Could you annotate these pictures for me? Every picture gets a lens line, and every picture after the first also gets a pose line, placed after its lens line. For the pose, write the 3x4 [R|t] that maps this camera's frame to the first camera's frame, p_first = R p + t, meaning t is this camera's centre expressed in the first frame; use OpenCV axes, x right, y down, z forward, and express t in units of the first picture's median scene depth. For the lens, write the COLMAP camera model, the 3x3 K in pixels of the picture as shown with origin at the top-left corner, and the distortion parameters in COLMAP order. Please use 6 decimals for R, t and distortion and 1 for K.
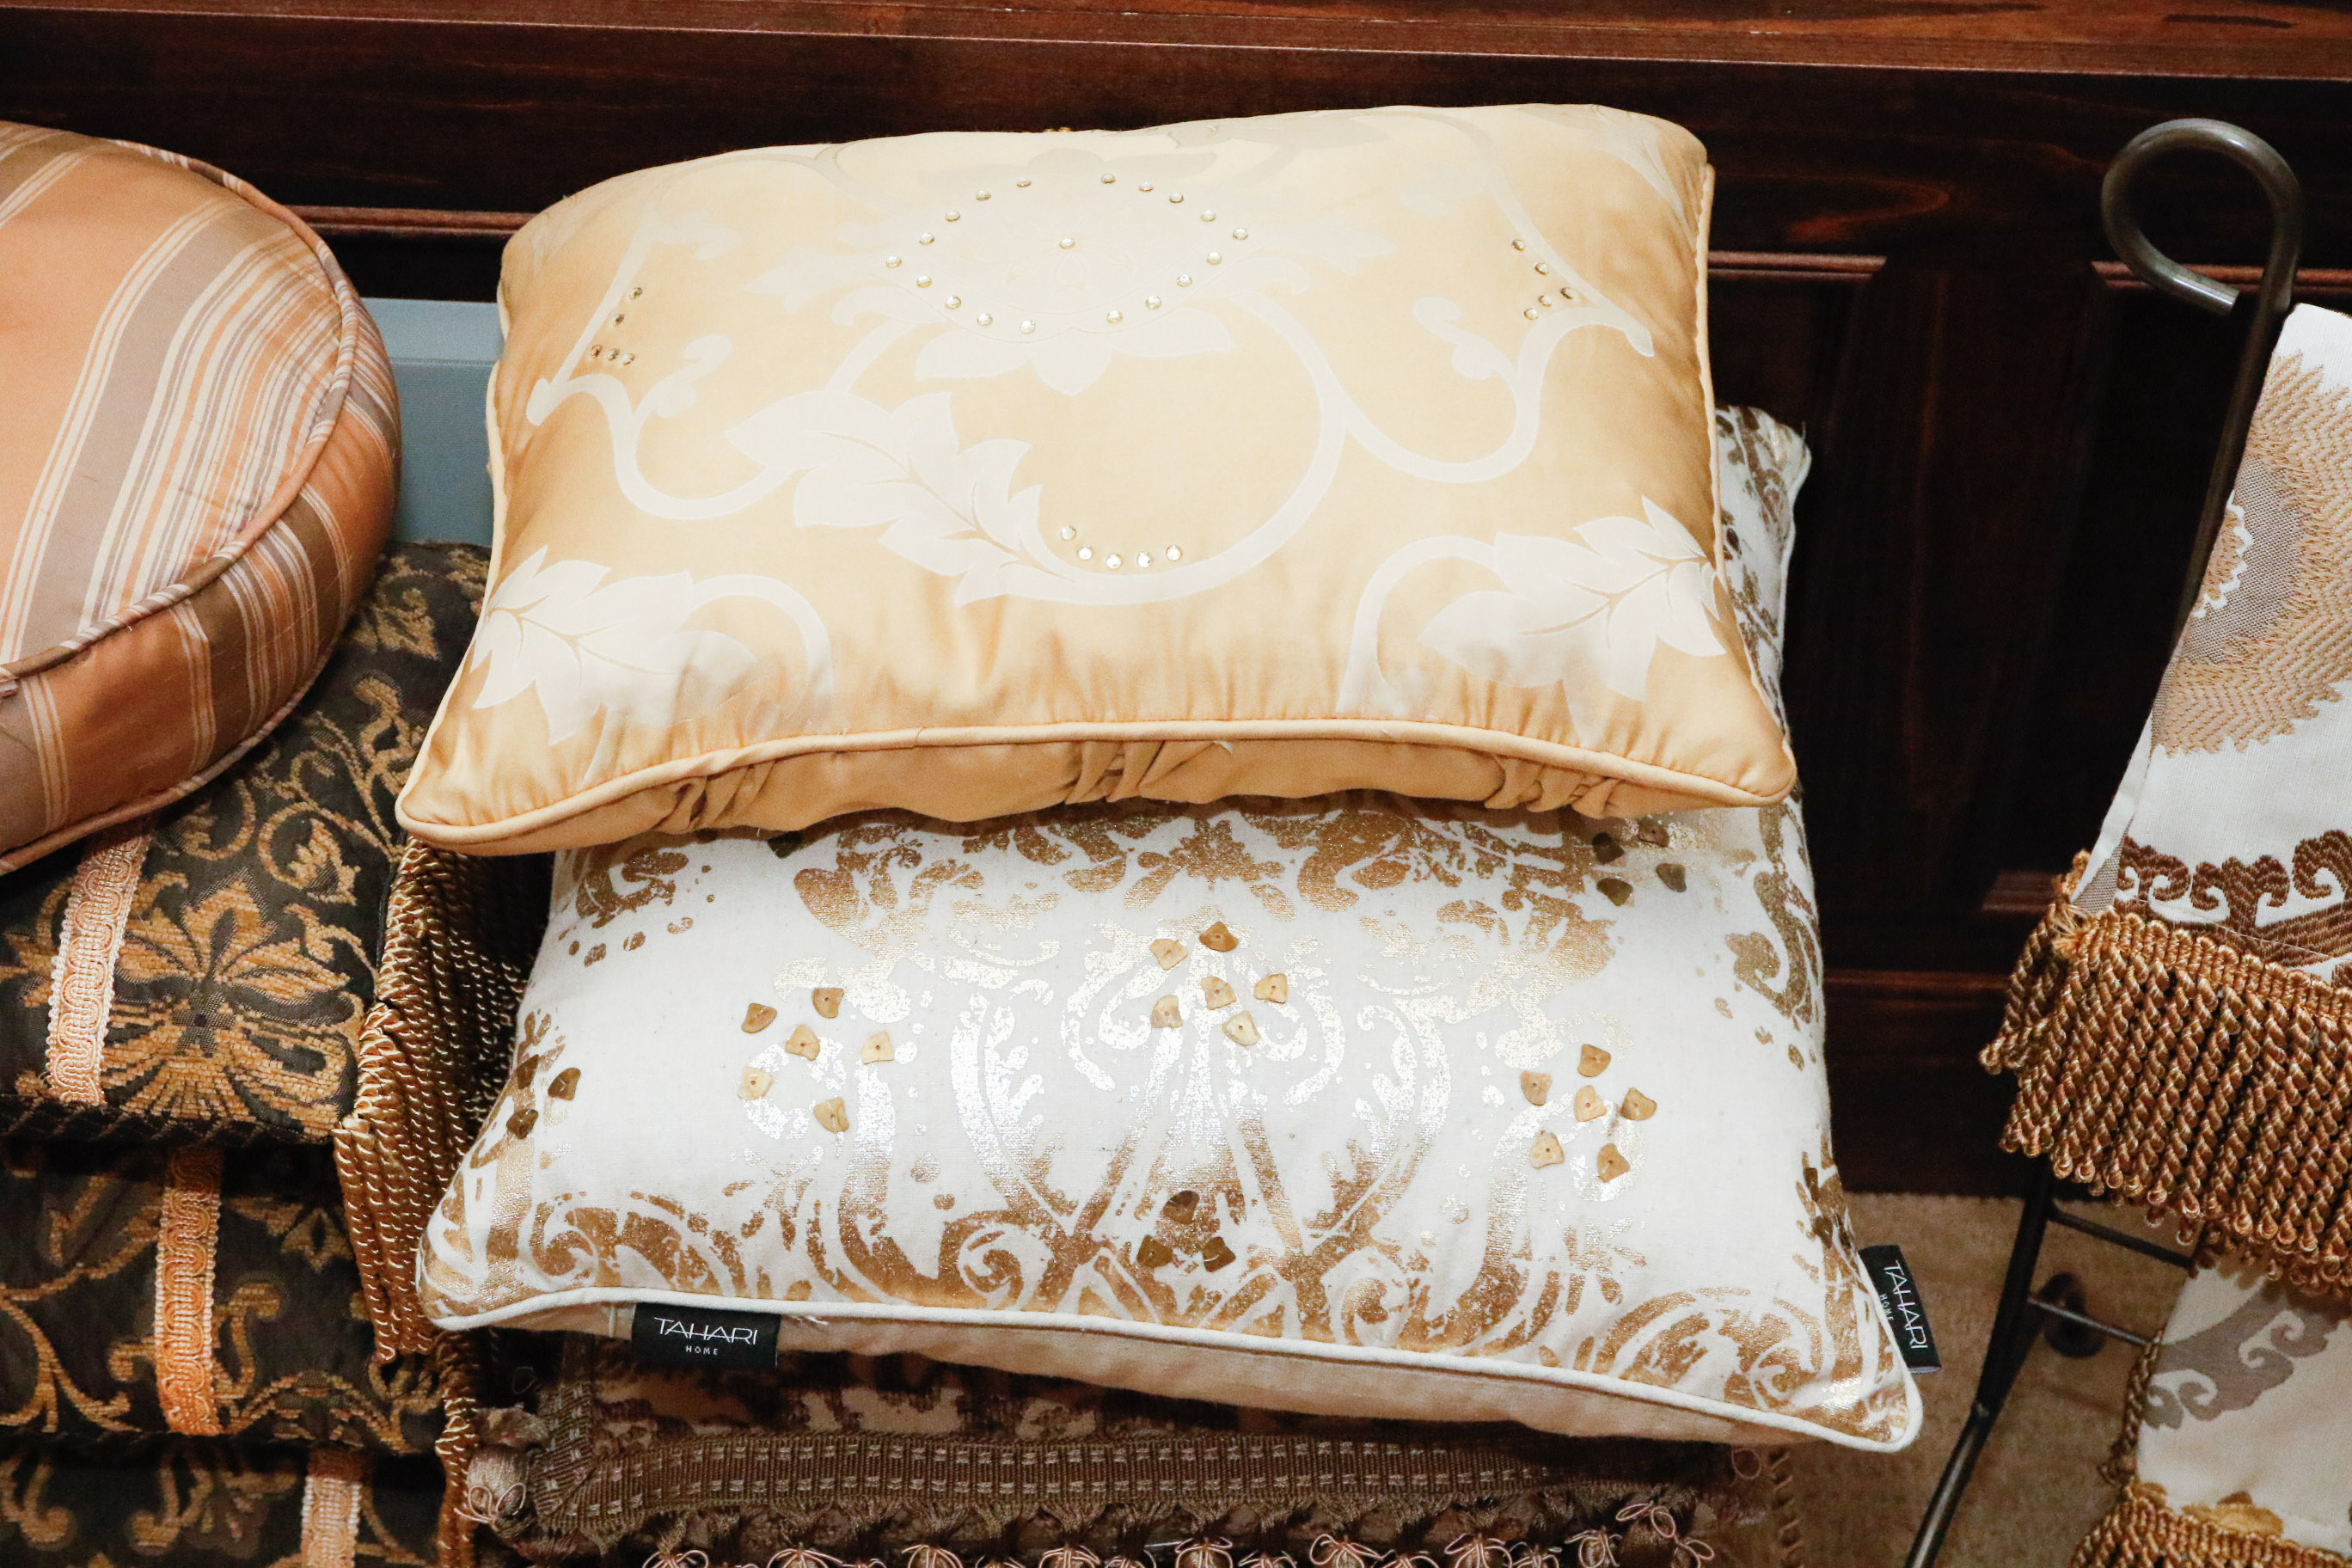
lens RADIAL K [[3826.7, 0, 1181.5], [0, 3826.7, 764.7], [0, 0, 1]] dist [-0.002620, 0.000000]
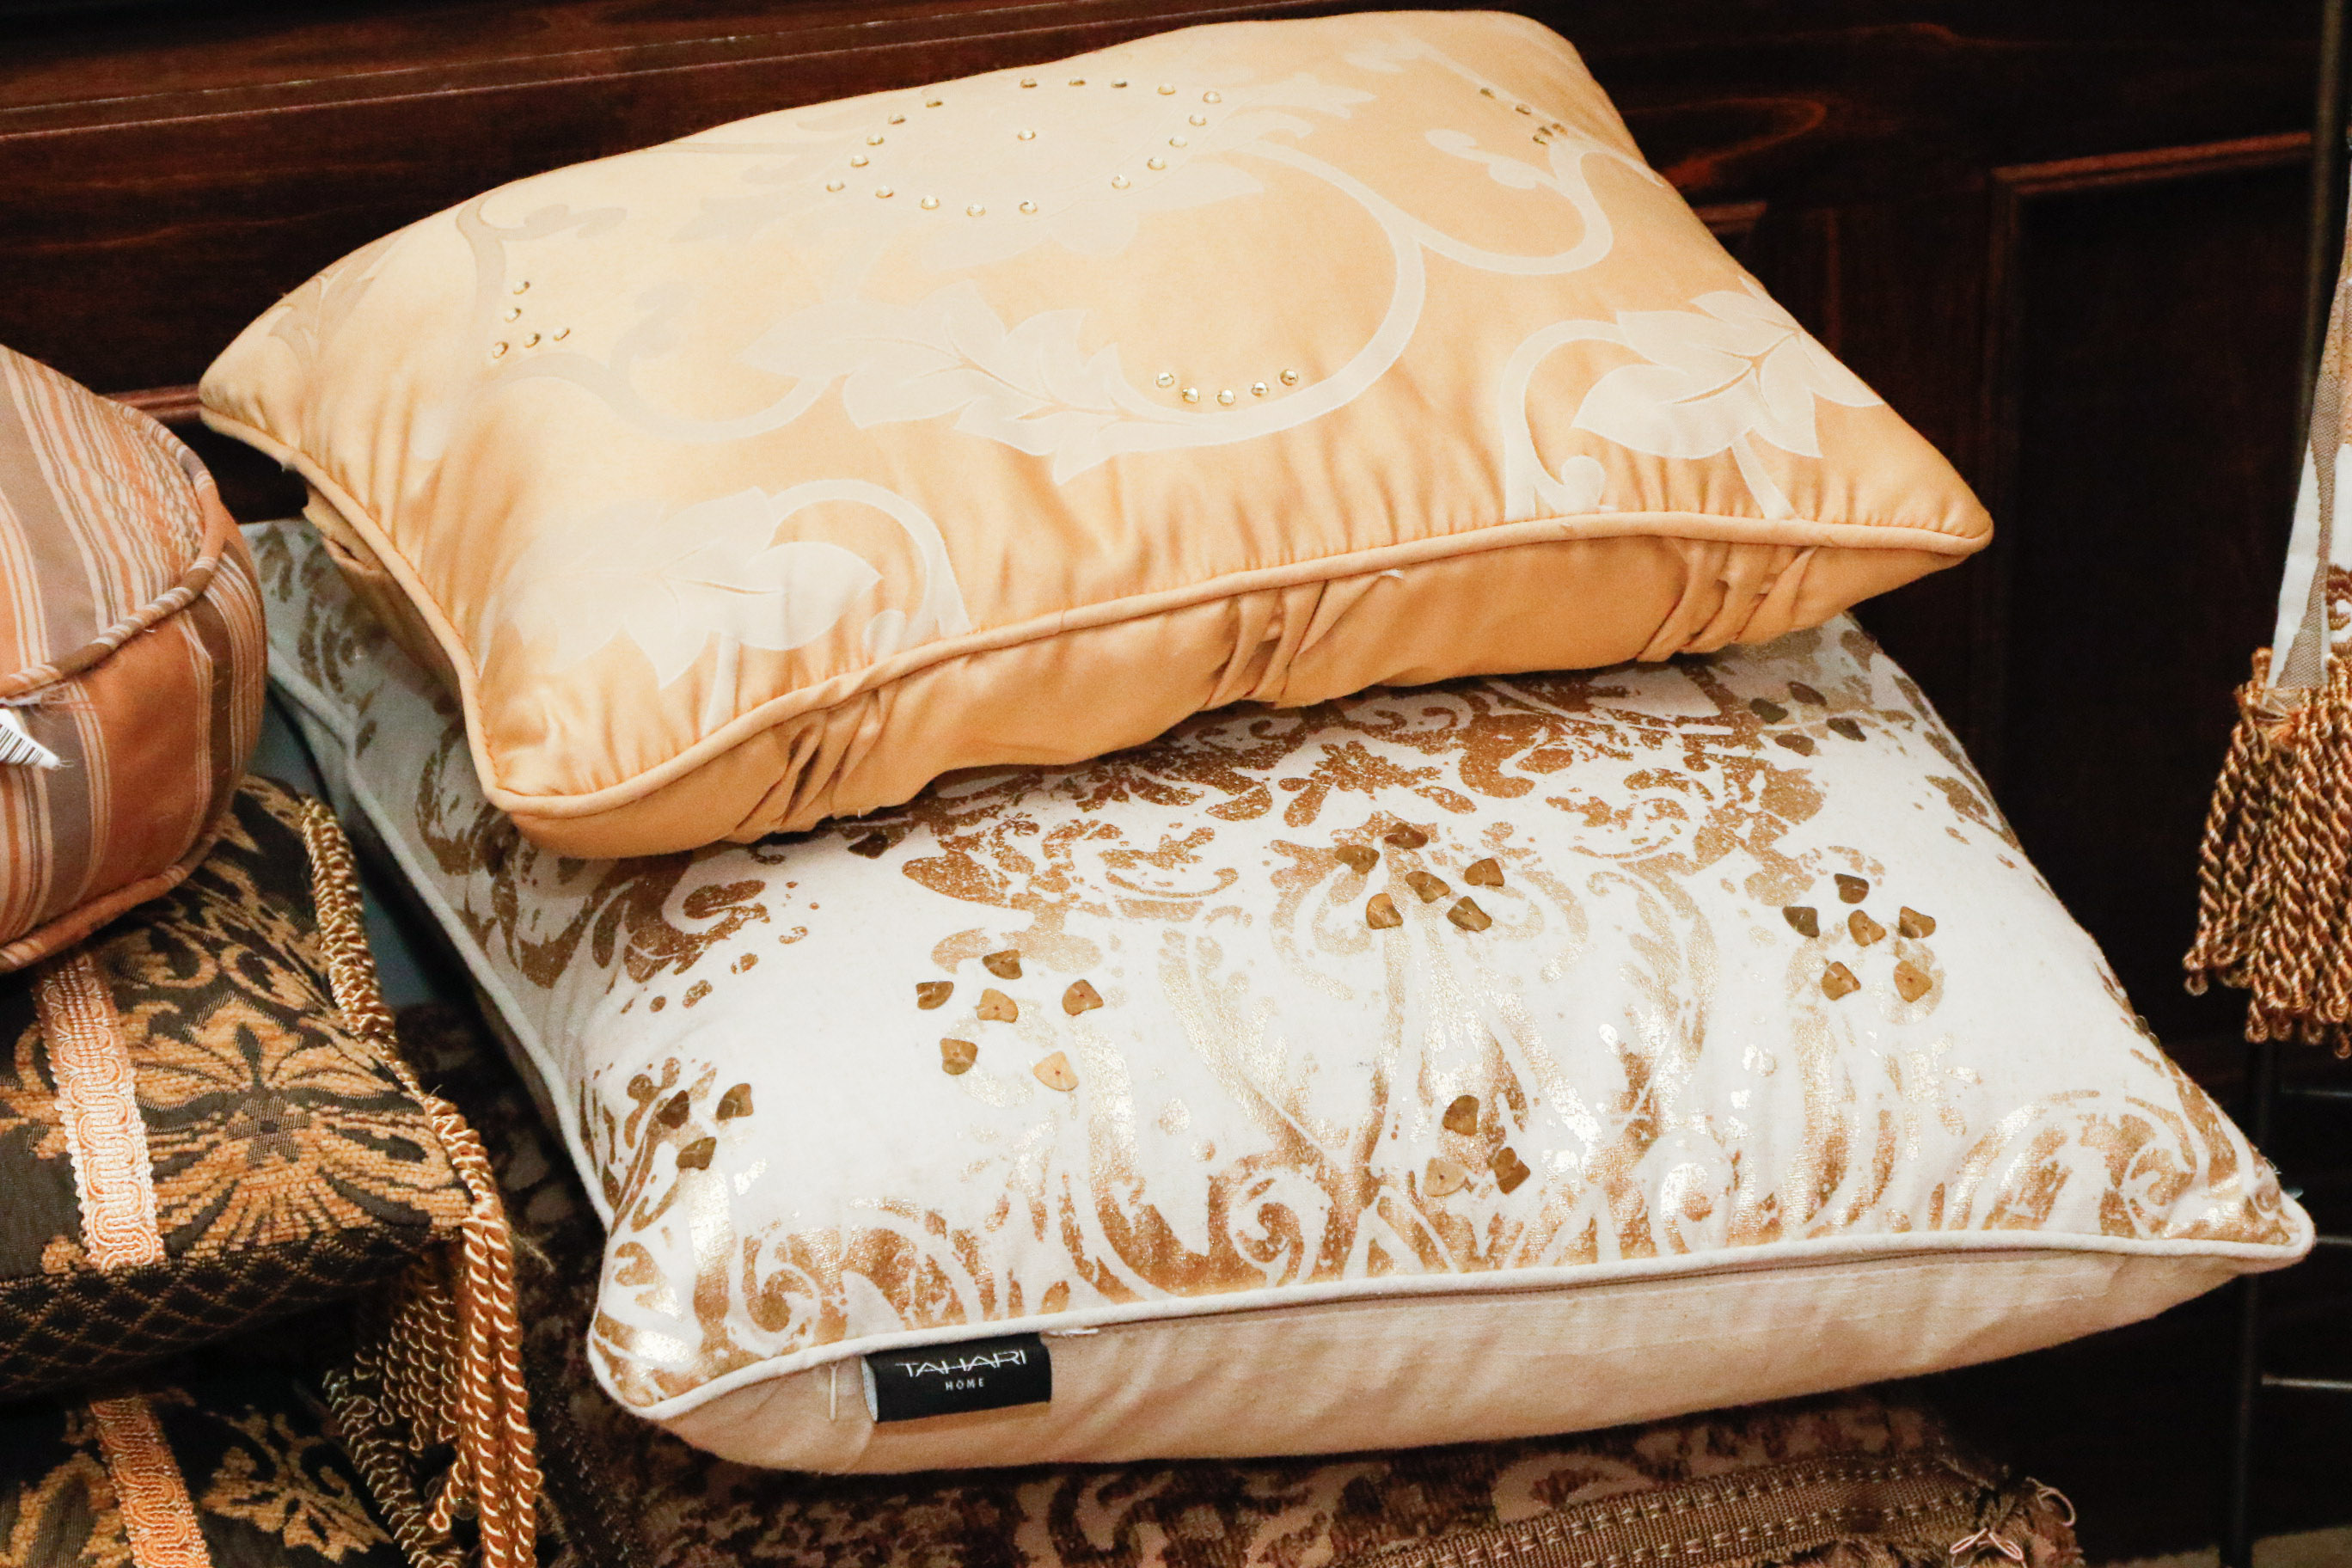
lens RADIAL K [[7902.0, 0, 1194.0], [0, 7902.0, 790.4], [0, 0, 1]] dist [0.279818, 0.000000]
pose [[0.936915, -0.158667, 0.311473, -0.580202], [0.246350, 0.931872, -0.266321, 0.491986], [-0.247996, 0.326252, 0.912172, -0.598313]]
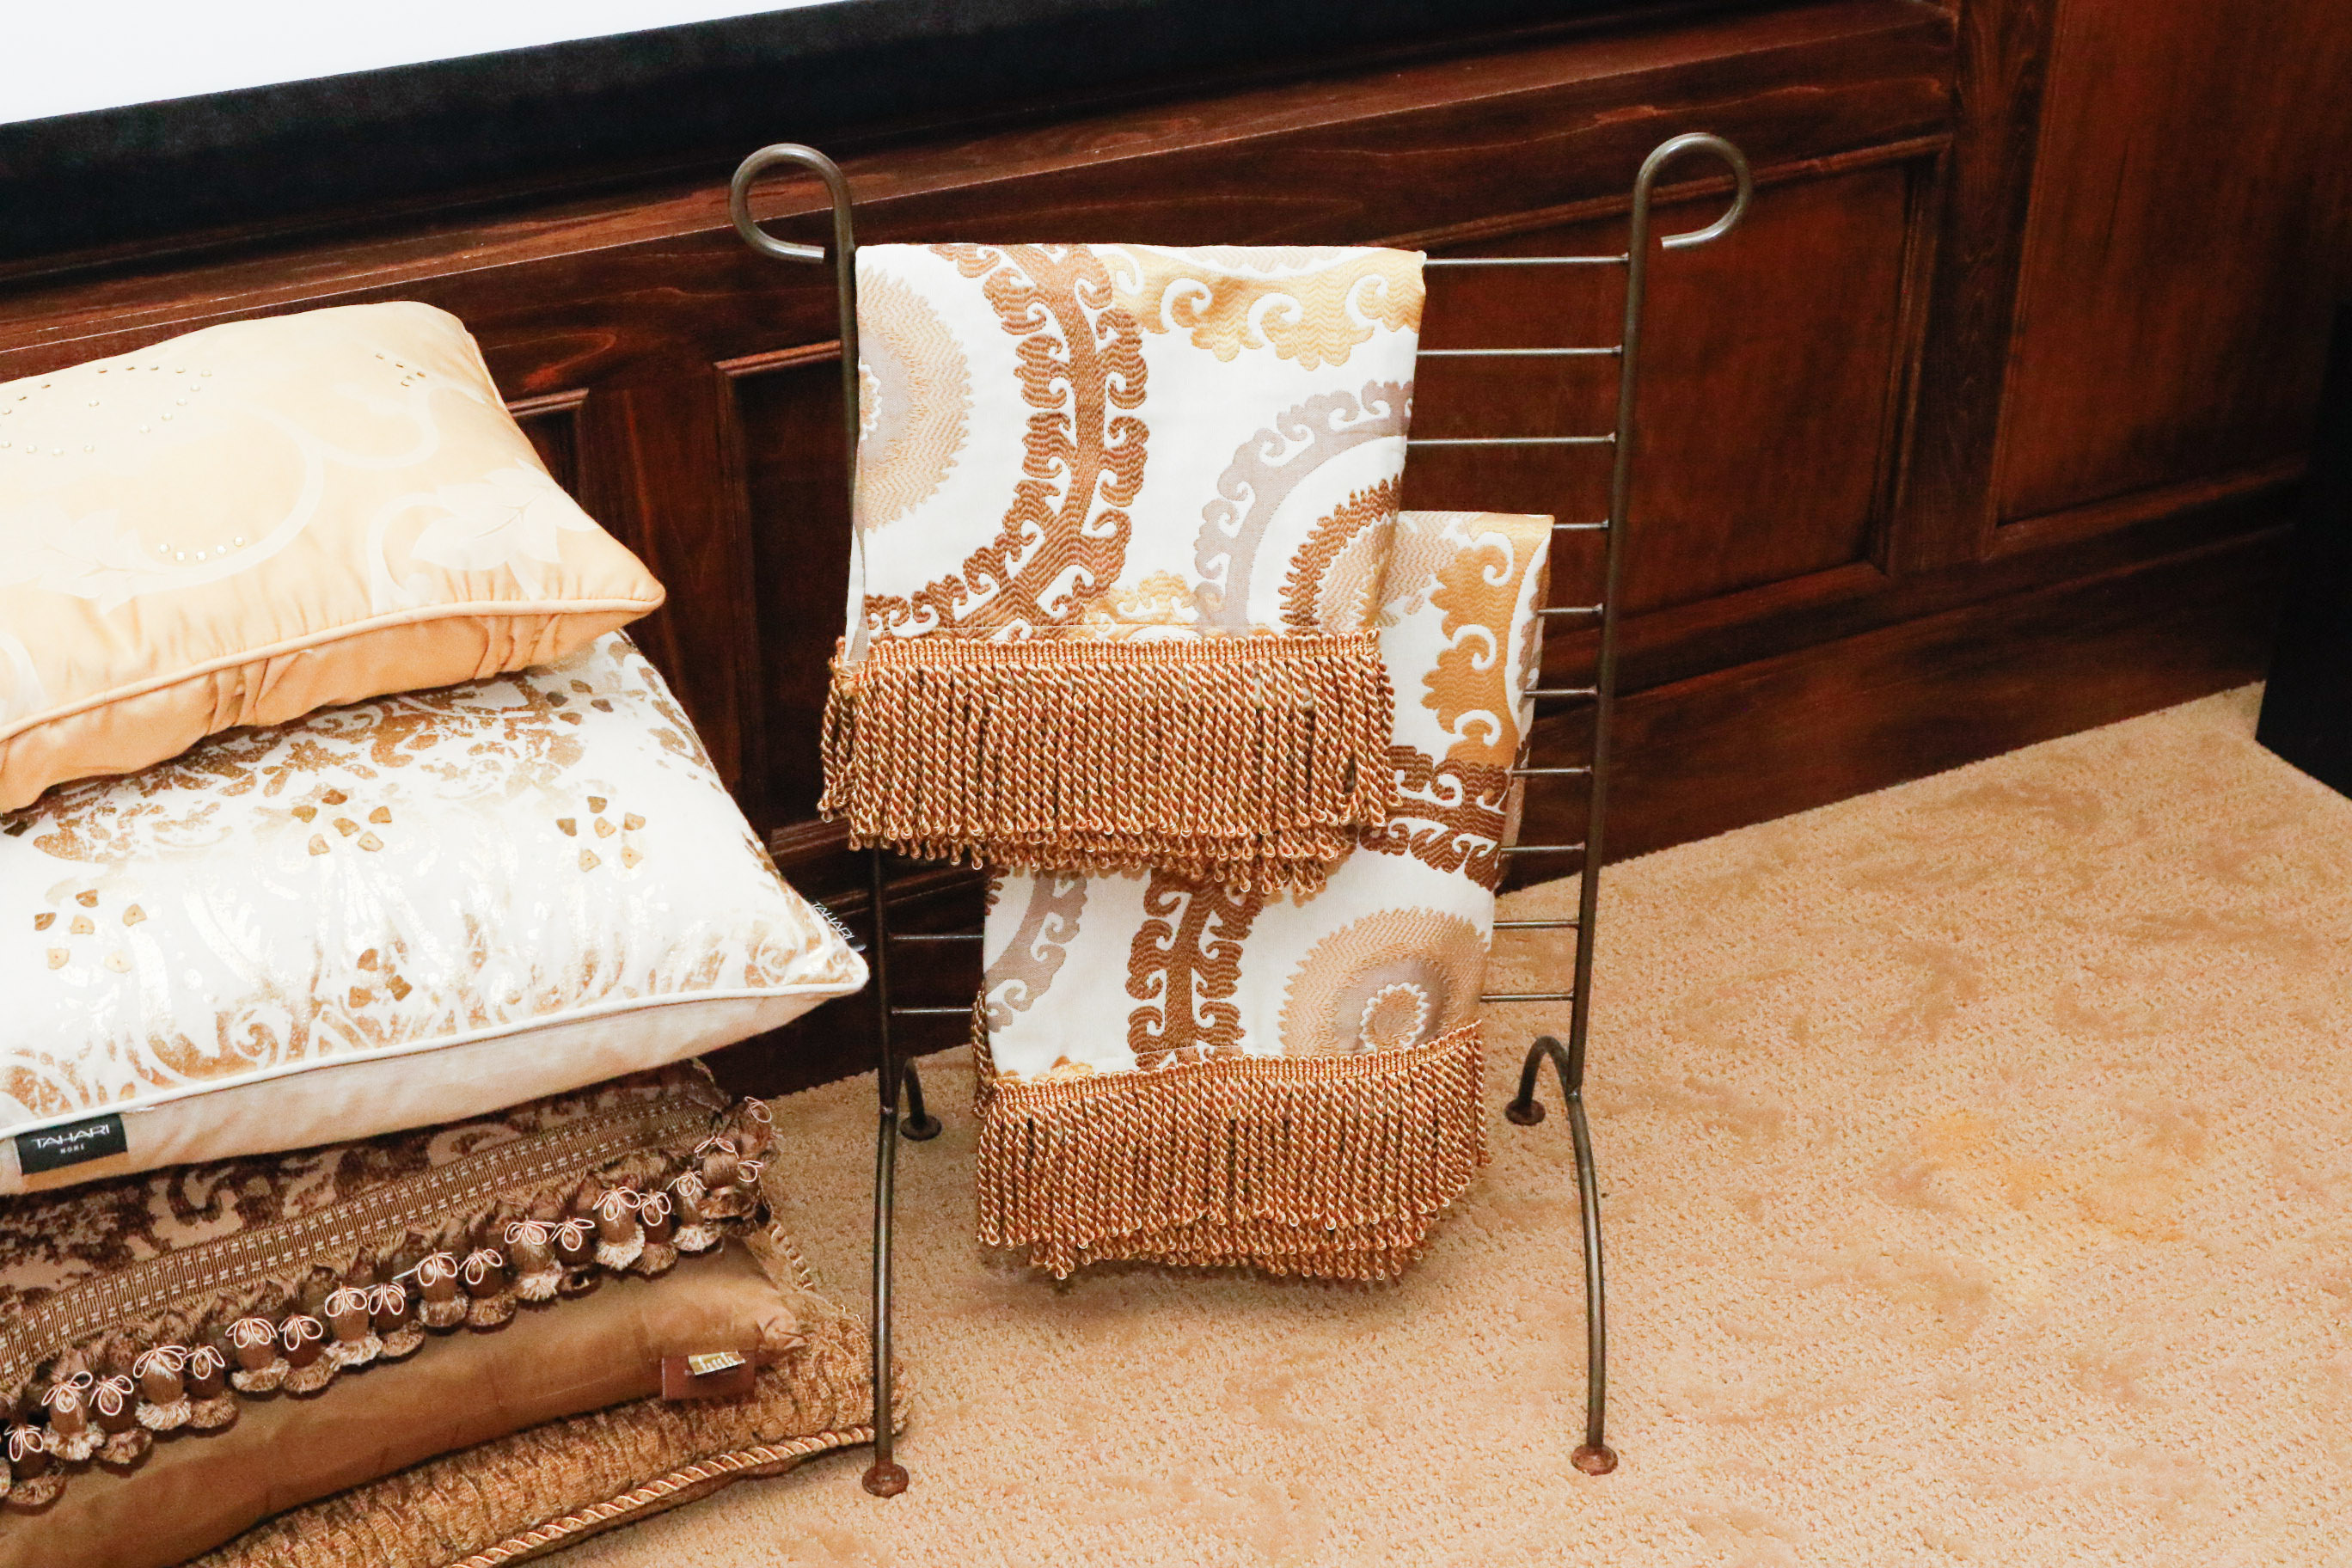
lens RADIAL K [[3343.9, 0, 1148.7], [0, 3343.9, 817.3], [0, 0, 1]] dist [-0.018421, 0.000000]
pose [[0.877971, -0.257976, 0.403256, -0.238864], [0.337377, 0.931065, -0.138904, 0.340391], [-0.339624, 0.258003, 0.904483, -0.287881]]
